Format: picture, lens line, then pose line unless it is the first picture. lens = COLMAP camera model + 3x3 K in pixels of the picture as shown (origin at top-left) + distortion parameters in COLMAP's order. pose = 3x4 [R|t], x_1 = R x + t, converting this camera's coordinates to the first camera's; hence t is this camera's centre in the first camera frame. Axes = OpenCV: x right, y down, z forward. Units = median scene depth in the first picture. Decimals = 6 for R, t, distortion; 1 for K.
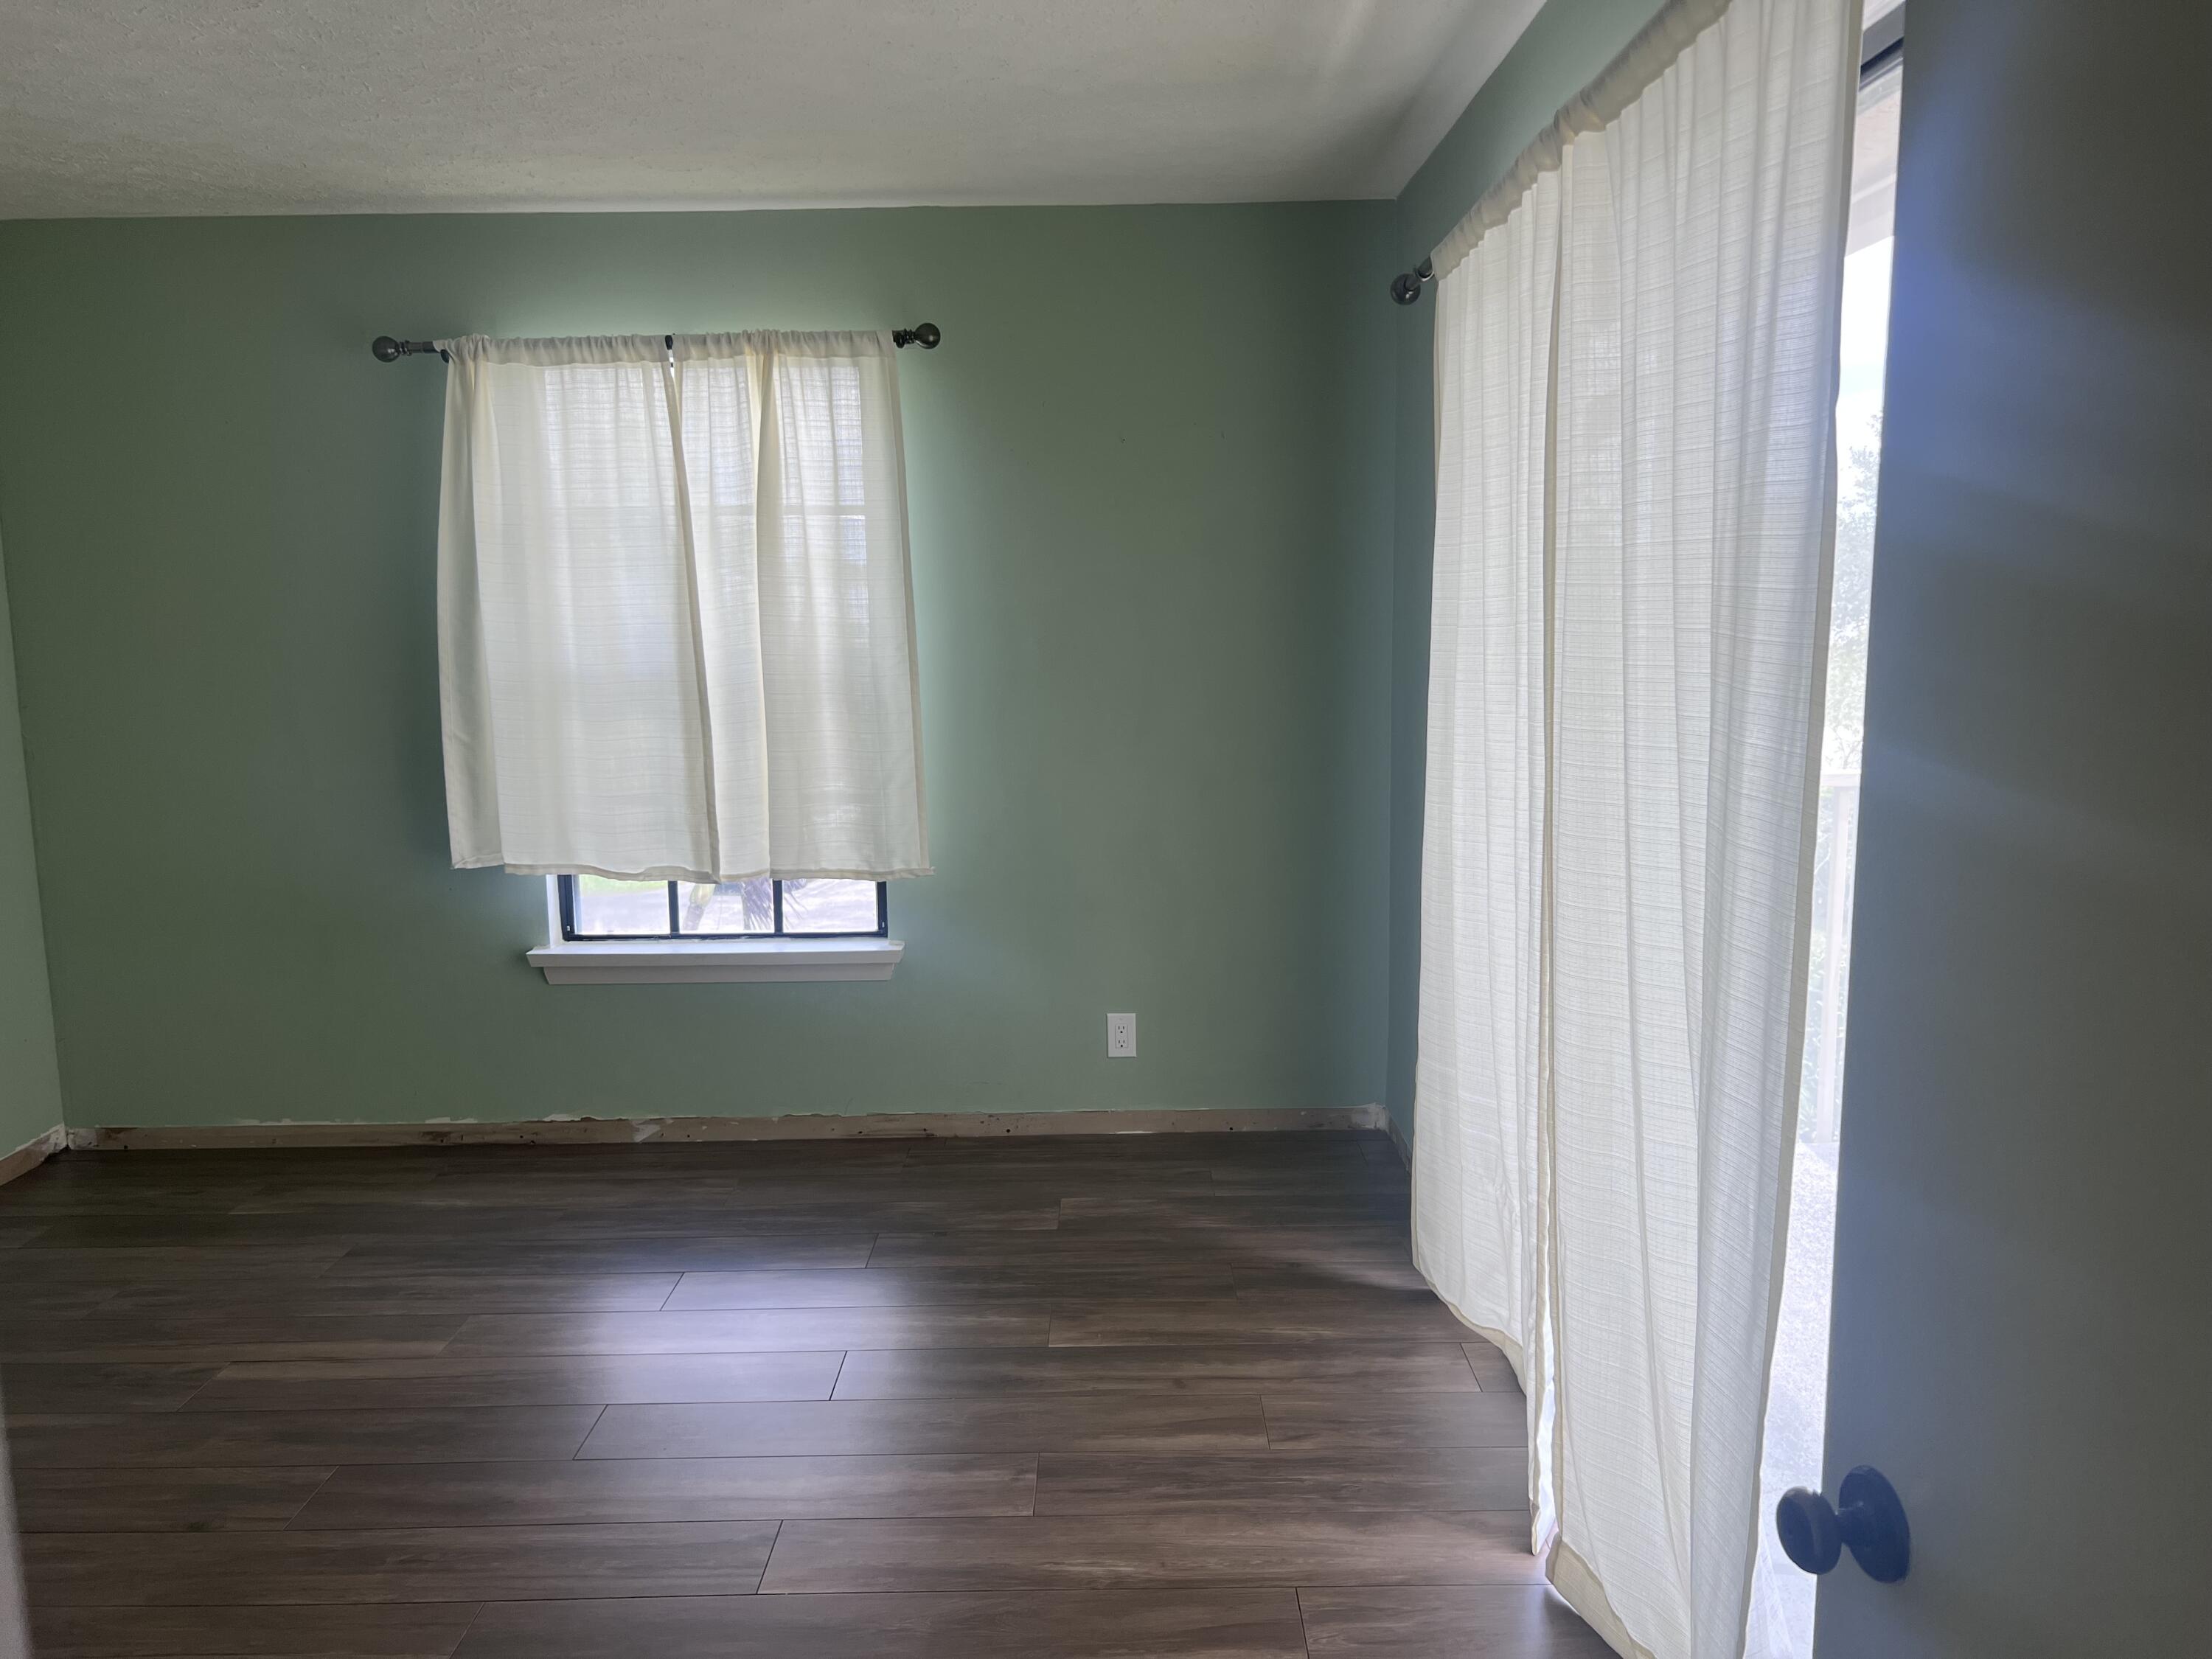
lens RADIAL K [[1702.4, 0, 1107.1], [0, 1702.4, 832.1], [0, 0, 1]] dist [-0.003631, -0.004444]
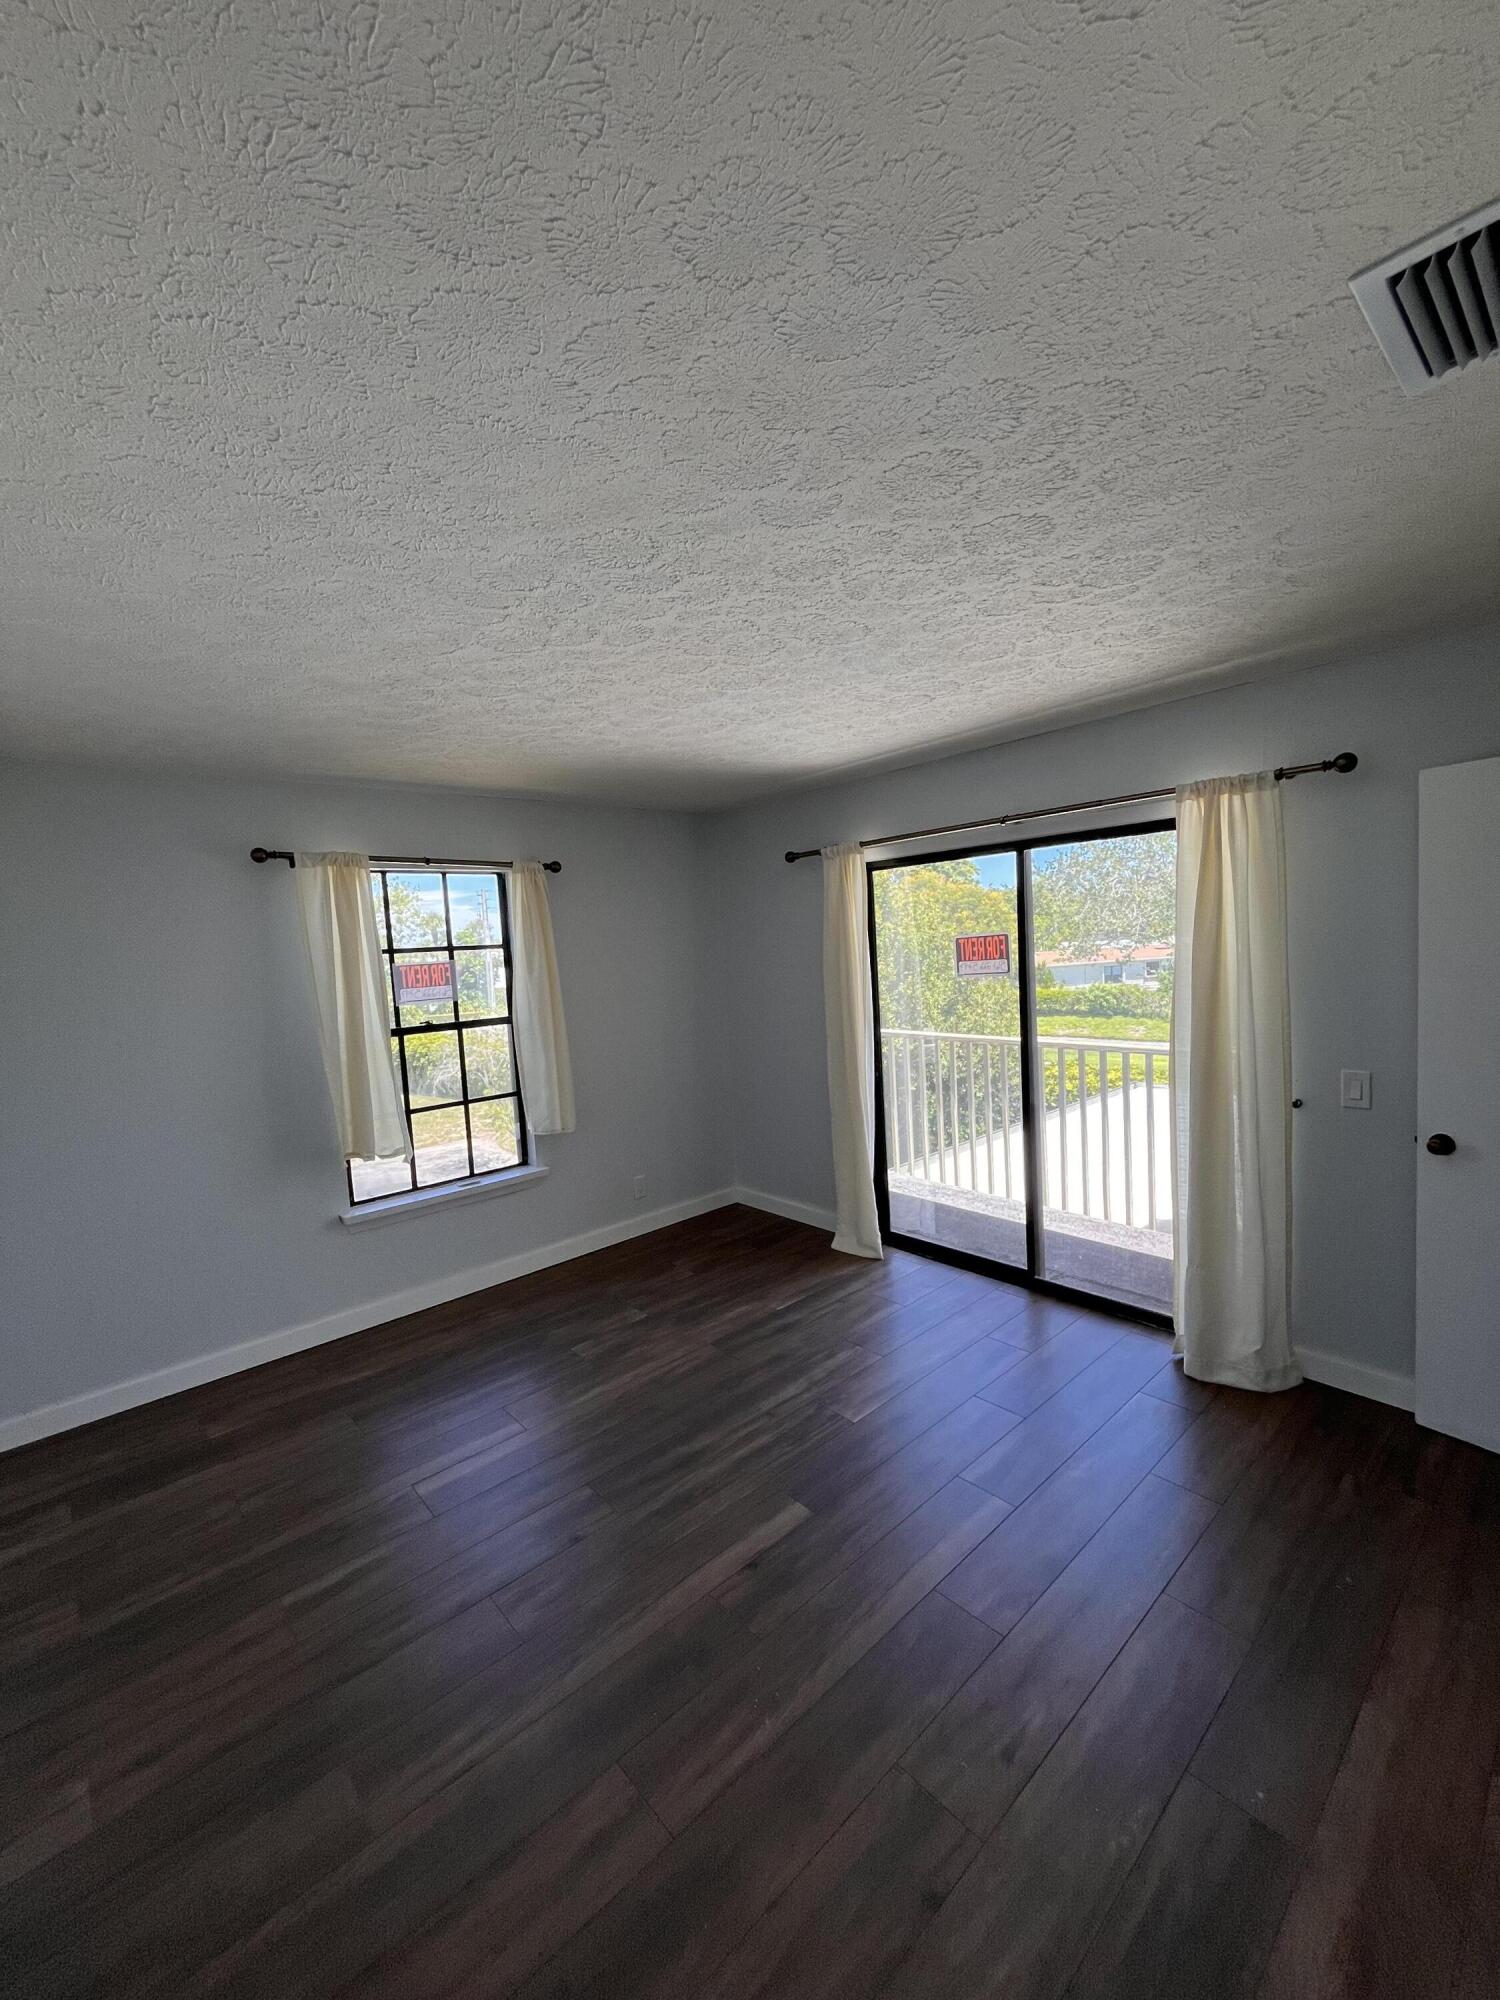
lens RADIAL K [[807.9, 0, 751.6], [0, 807.9, 1000.9], [0, 0, 1]] dist [-0.000954, 0.000056]
pose [[0.751254, -0.074095, 0.655841, -0.576845], [0.158459, 0.984864, -0.070245, -0.017955], [-0.640710, 0.156696, 0.751623, 0.138571]]
